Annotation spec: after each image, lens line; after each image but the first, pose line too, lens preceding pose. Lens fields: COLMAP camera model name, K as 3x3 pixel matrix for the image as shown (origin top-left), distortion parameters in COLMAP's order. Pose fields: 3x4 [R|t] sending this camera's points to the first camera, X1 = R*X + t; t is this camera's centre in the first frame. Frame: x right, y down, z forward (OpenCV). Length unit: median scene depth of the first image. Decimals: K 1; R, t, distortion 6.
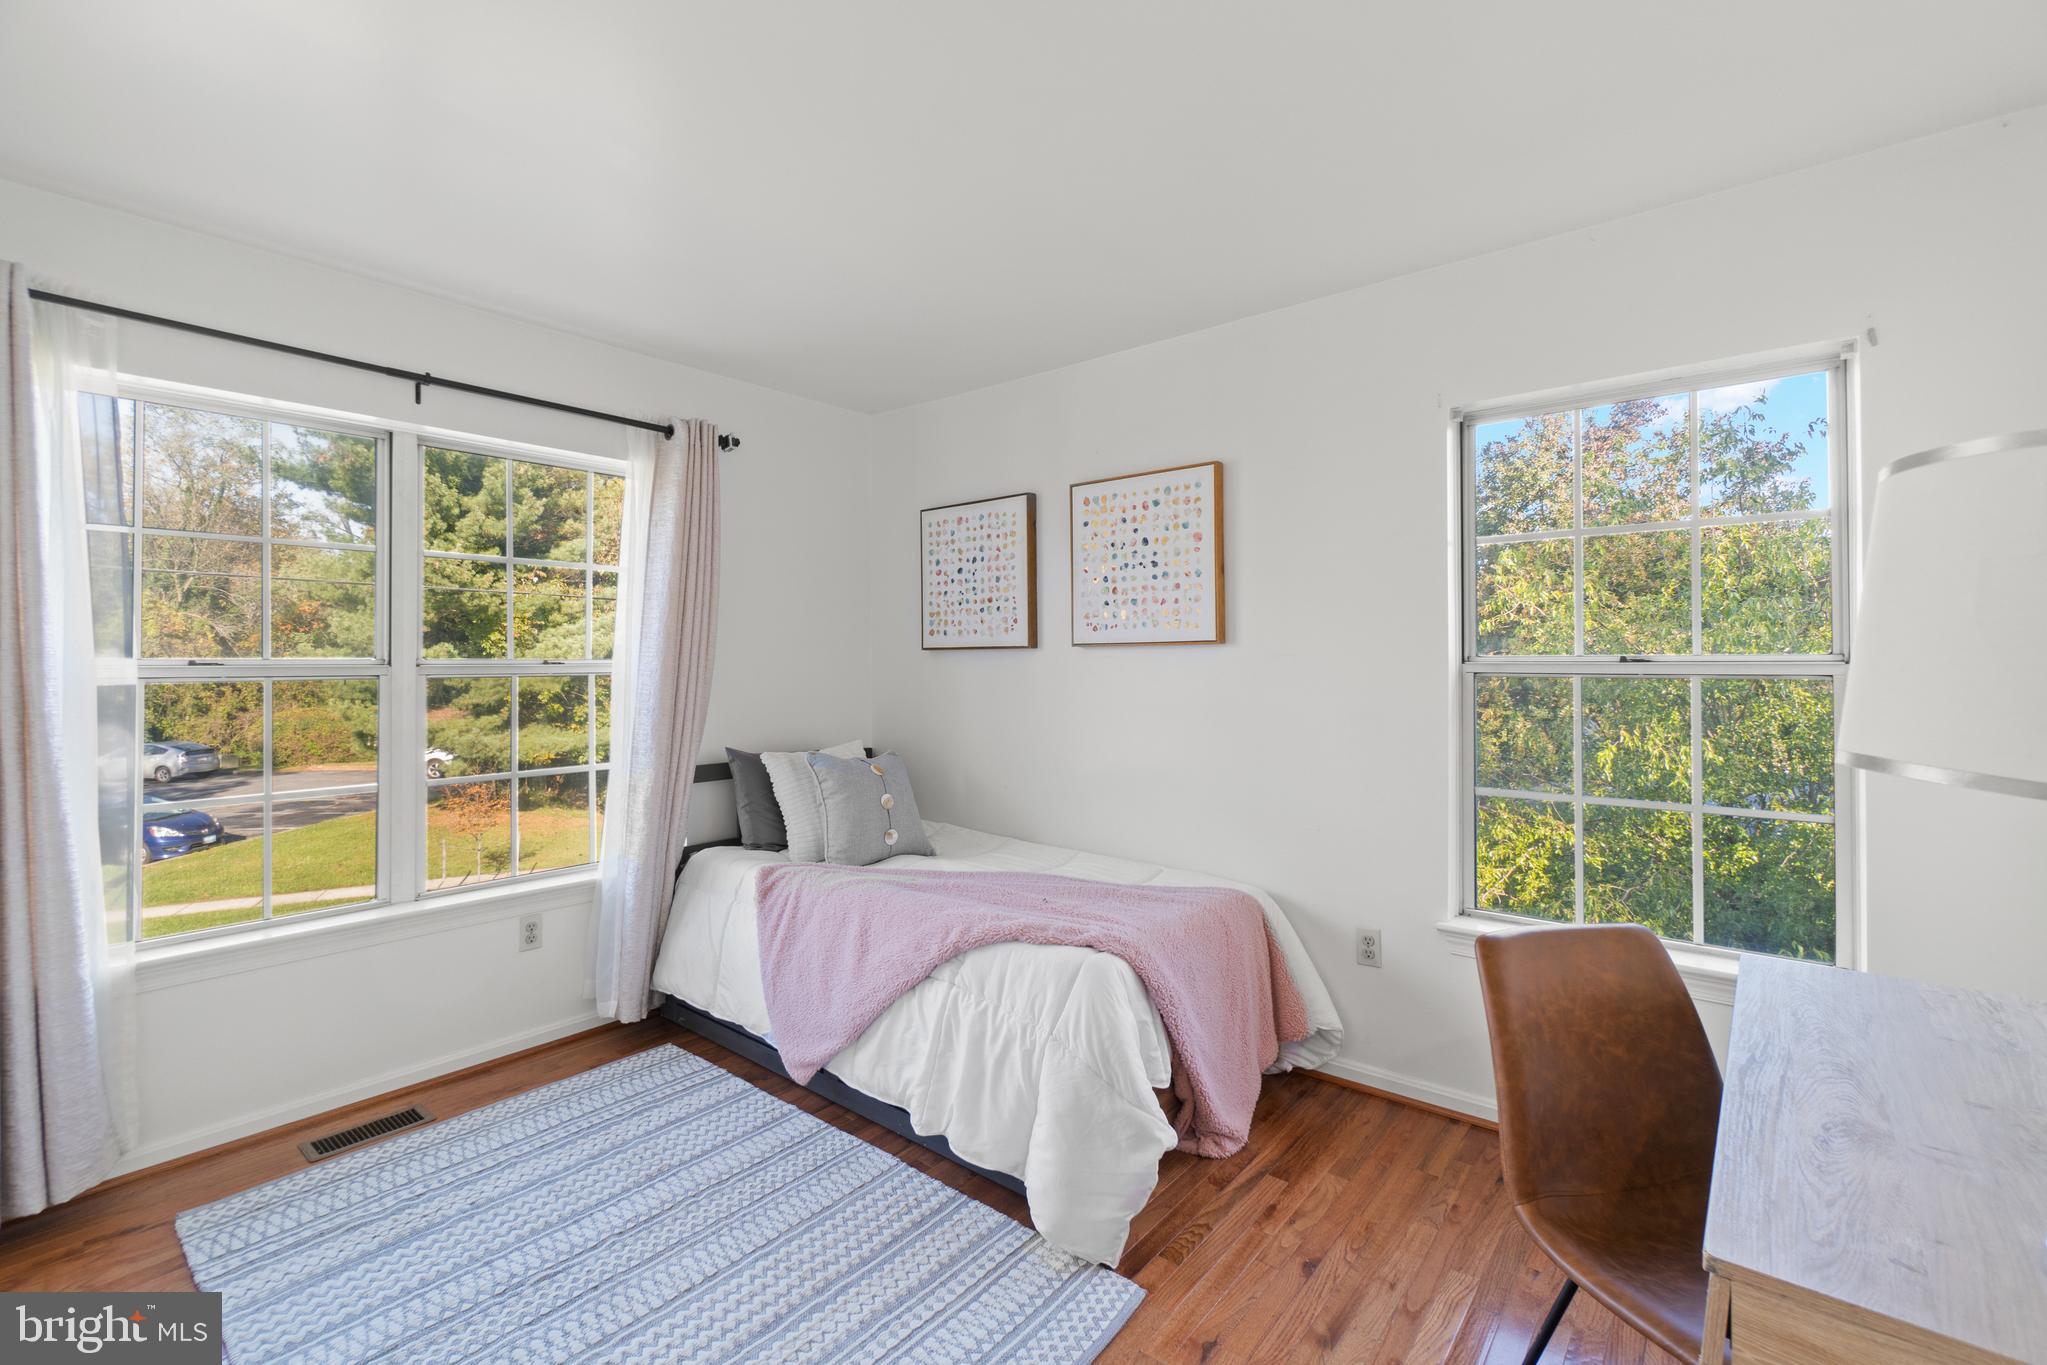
lens RADIAL K [[907.8, 0, 1023.5], [0, 907.8, 682.5], [0, 0, 1]] dist [0.002917, -0.000324]
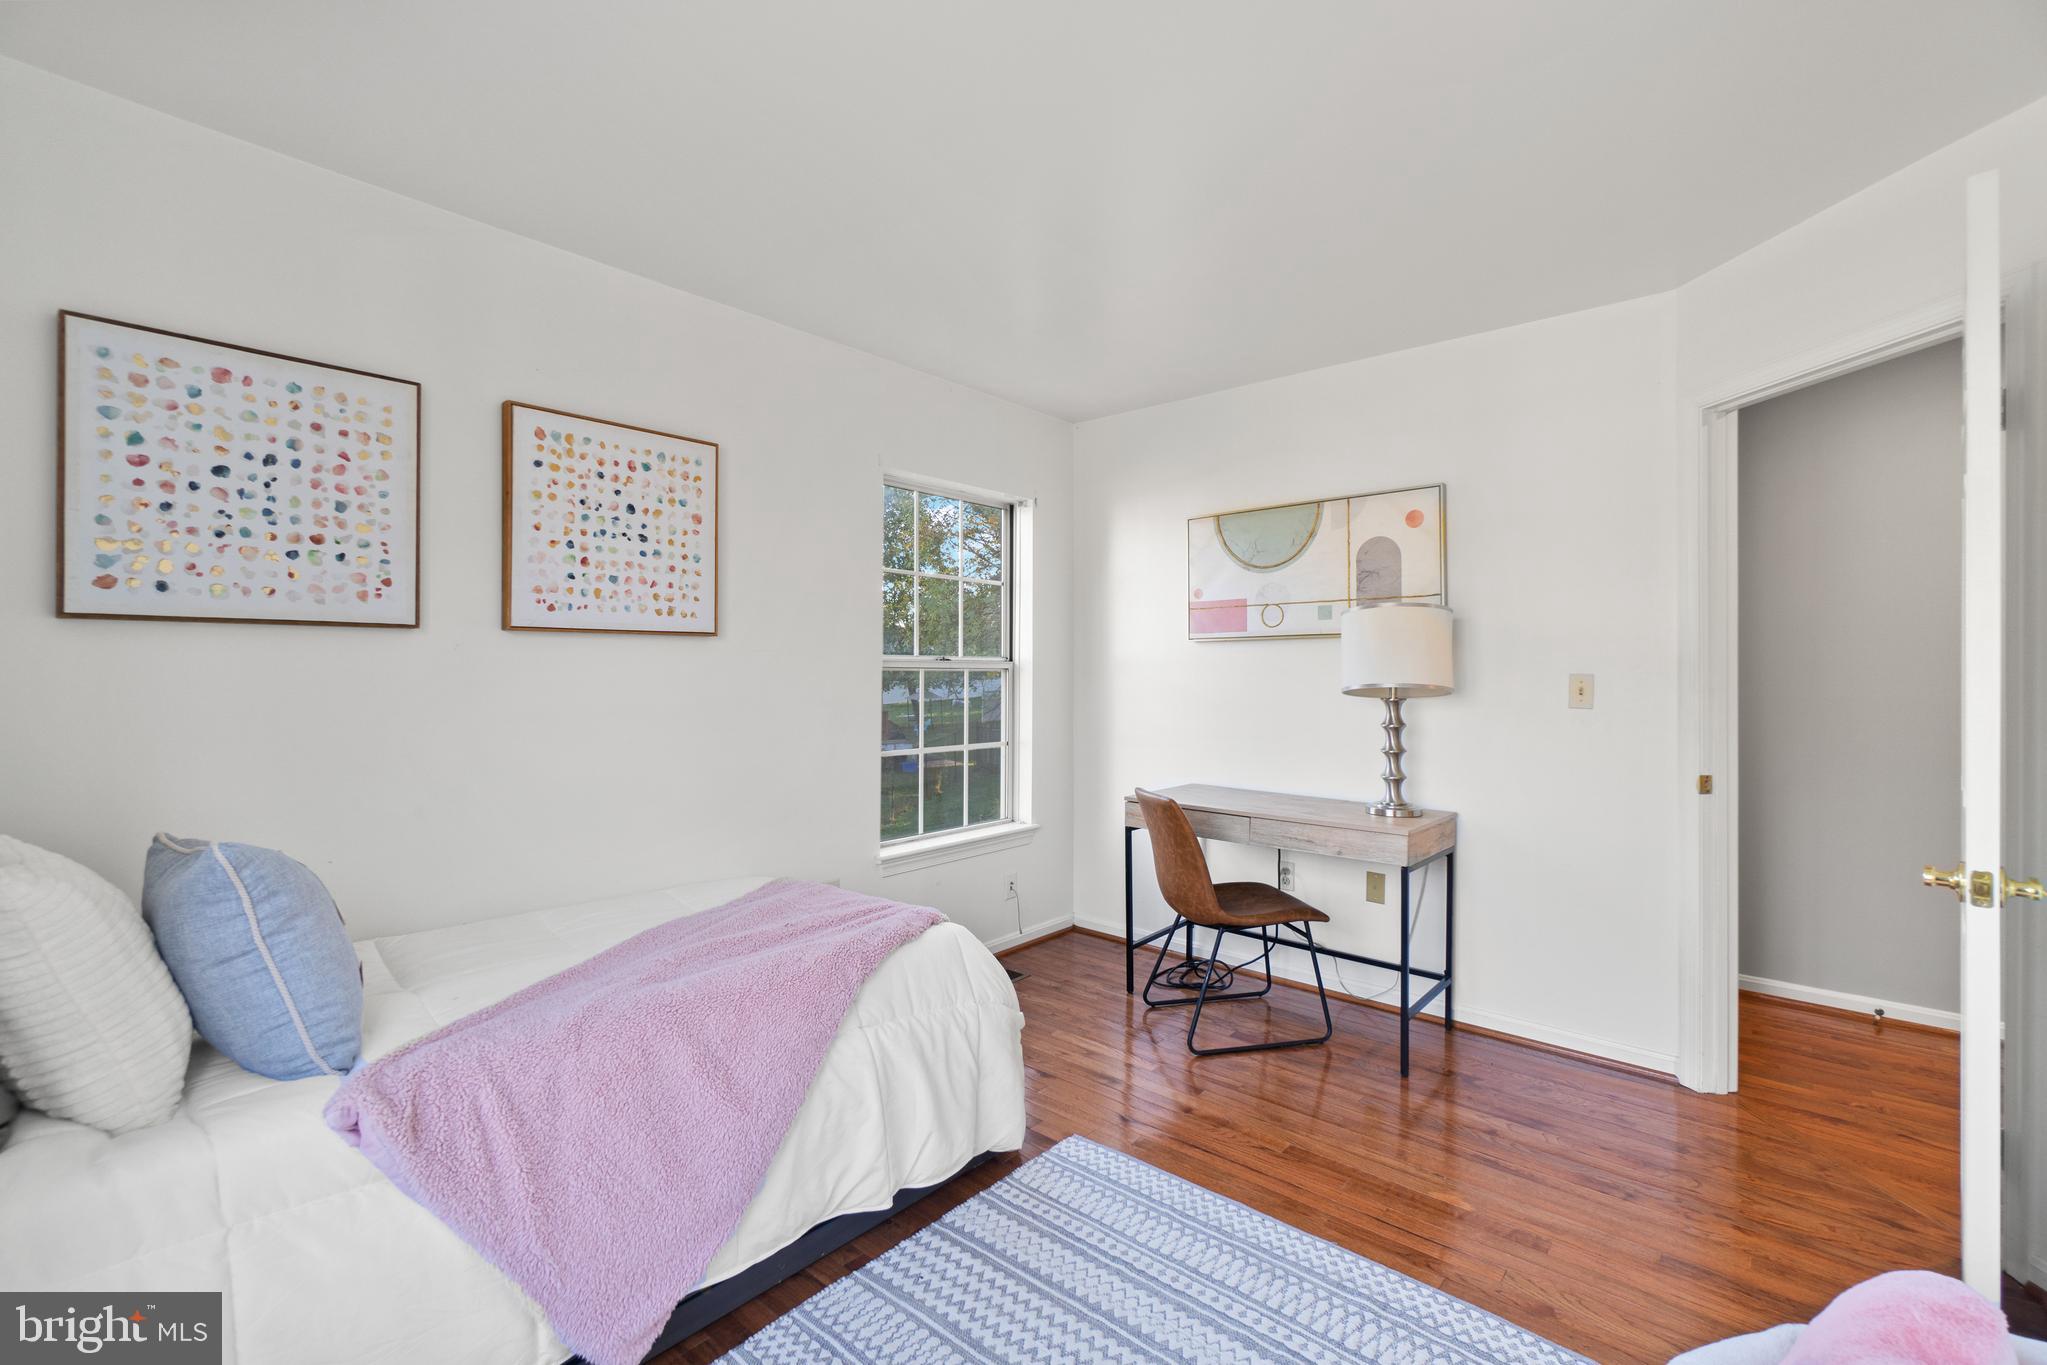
lens RADIAL K [[907.8, 0, 1023.5], [0, 907.8, 682.5], [0, 0, 1]] dist [0.002917, -0.000324]
pose [[0.009738, -0.030203, 0.999496, -0.688849], [-0.003637, 0.999536, 0.030239, -0.022033], [-0.999946, -0.003930, 0.009624, 0.619123]]
